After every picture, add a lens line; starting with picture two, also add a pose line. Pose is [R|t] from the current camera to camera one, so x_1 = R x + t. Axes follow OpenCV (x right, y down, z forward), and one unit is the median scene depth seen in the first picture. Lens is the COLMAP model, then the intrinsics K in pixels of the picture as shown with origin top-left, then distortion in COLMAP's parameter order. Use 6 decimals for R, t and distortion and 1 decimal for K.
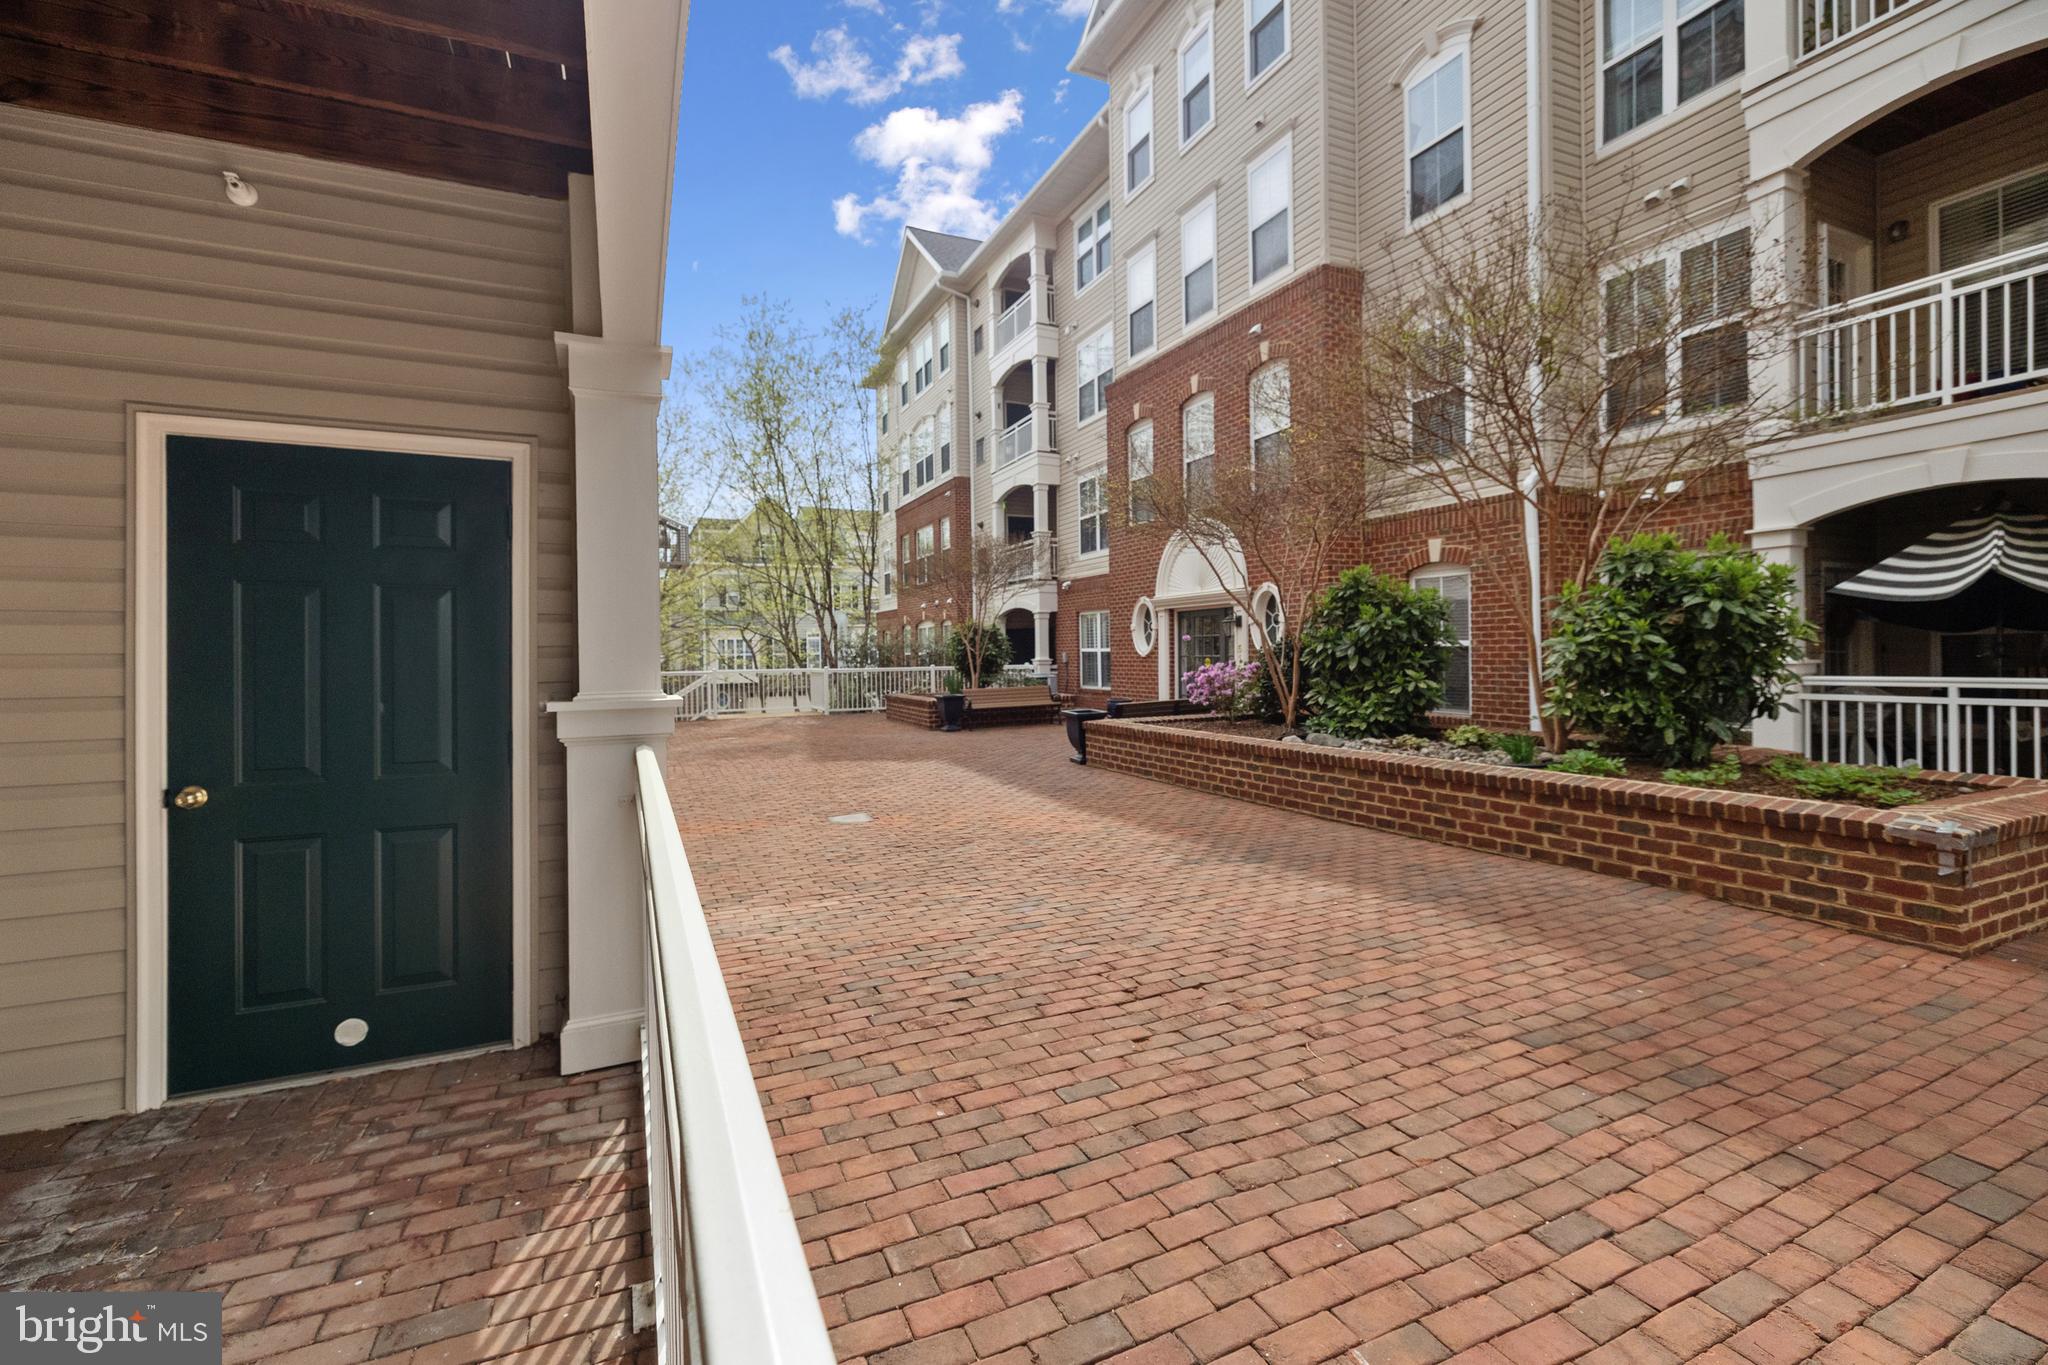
lens RADIAL K [[865.7, 0, 1003.9], [0, 865.7, 657.1], [0, 0, 1]] dist [-0.000535, 0.000067]
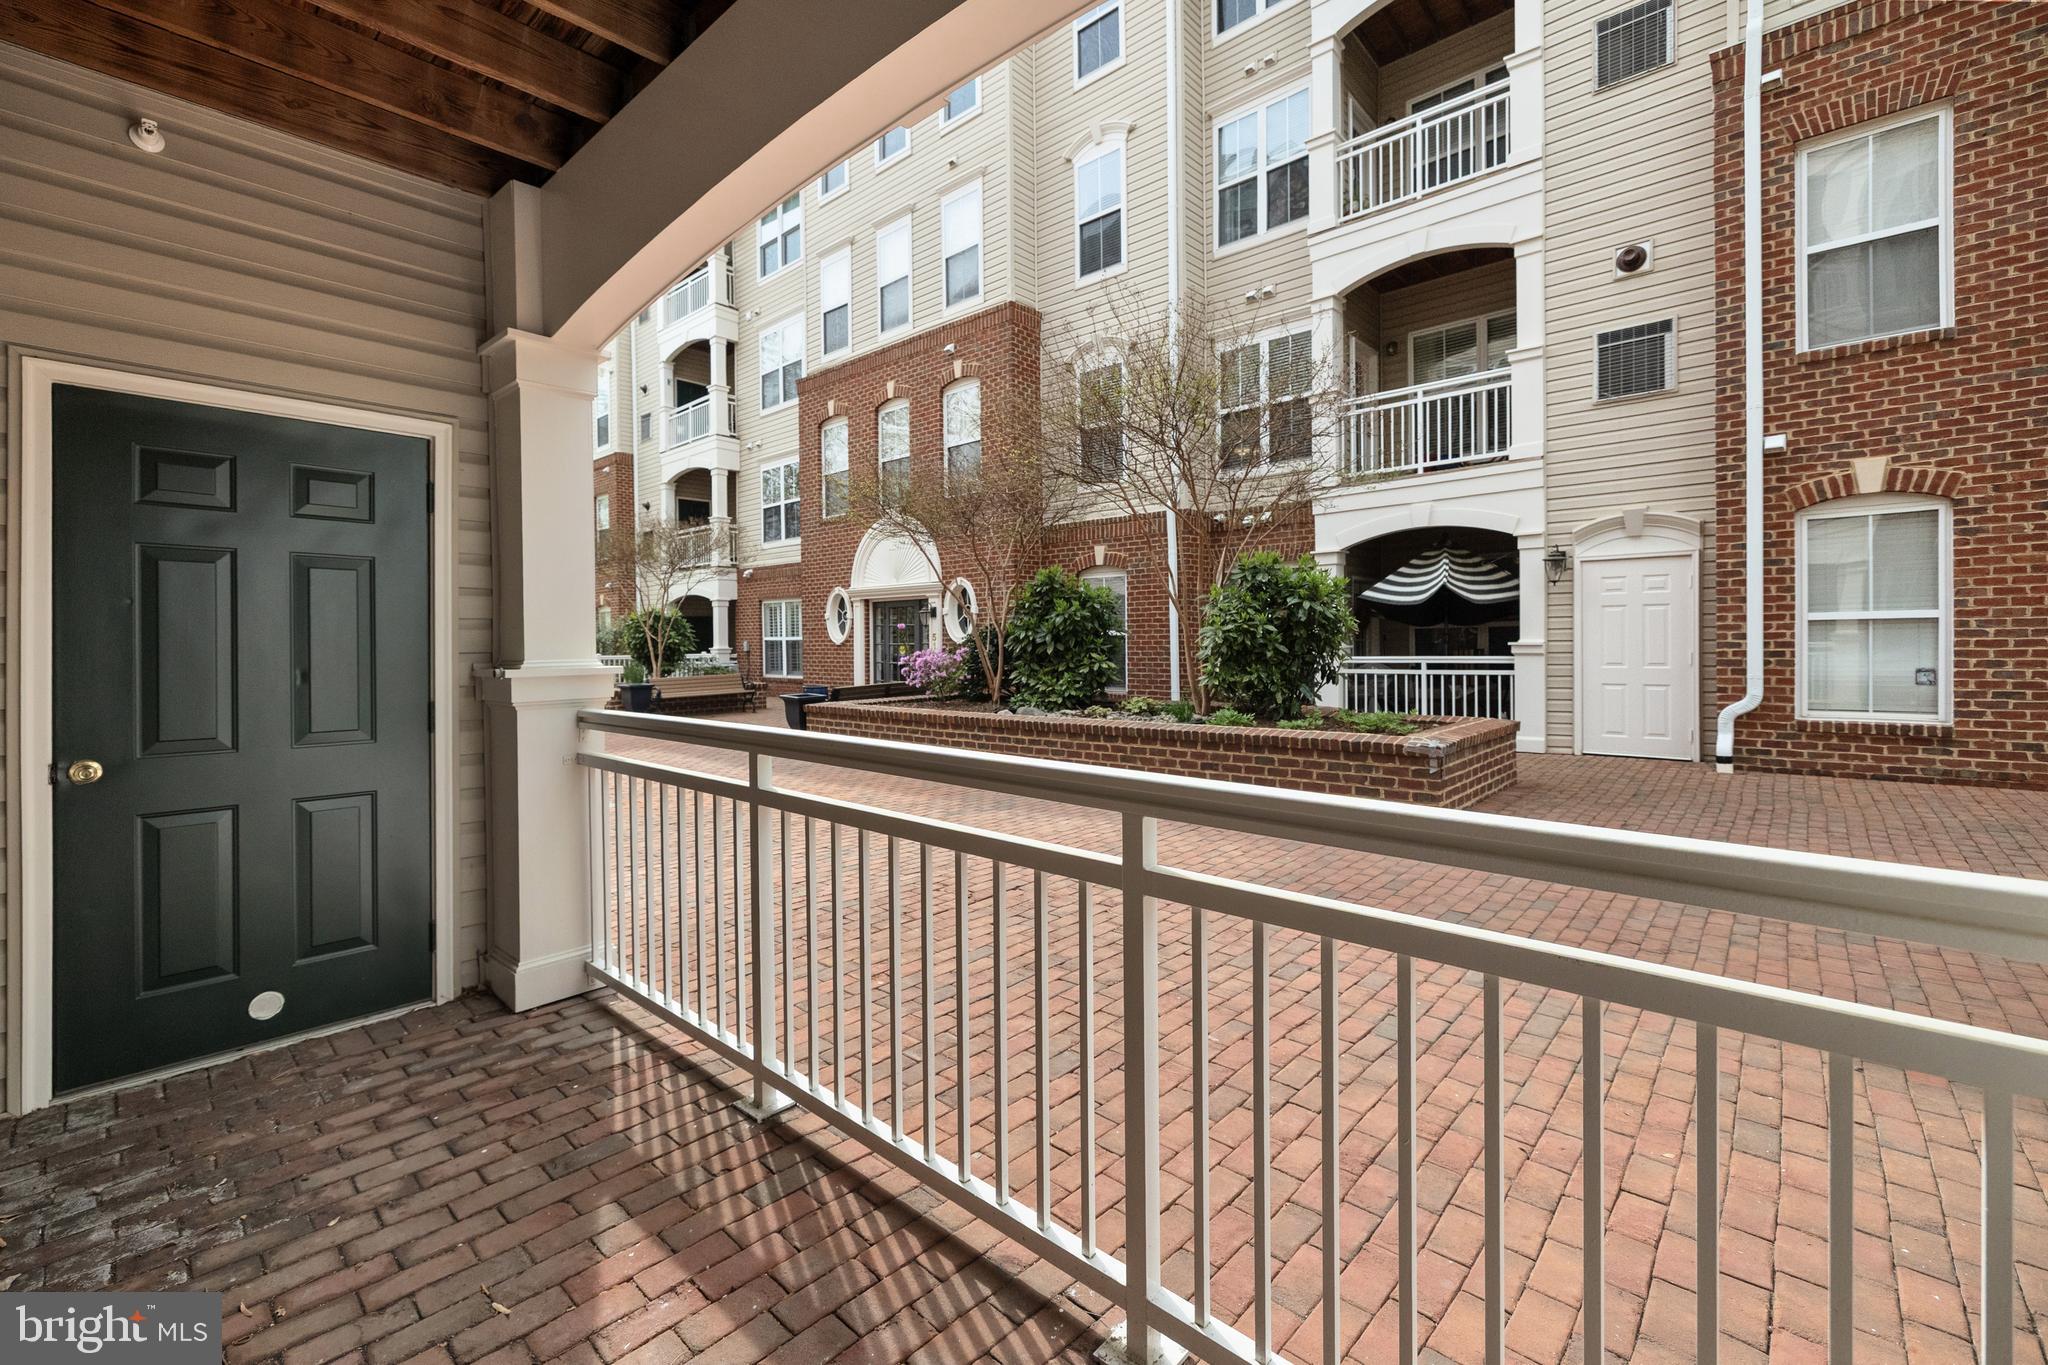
lens RADIAL K [[865.7, 0, 1011.6], [0, 865.7, 643.1], [0, 0, 1]] dist [-0.000535, 0.000067]
pose [[0.920006, 0.003261, 0.391891, -0.125987], [-0.000849, 0.999980, -0.006329, 0.009023], [-0.391904, 0.005490, 0.919990, -0.084328]]
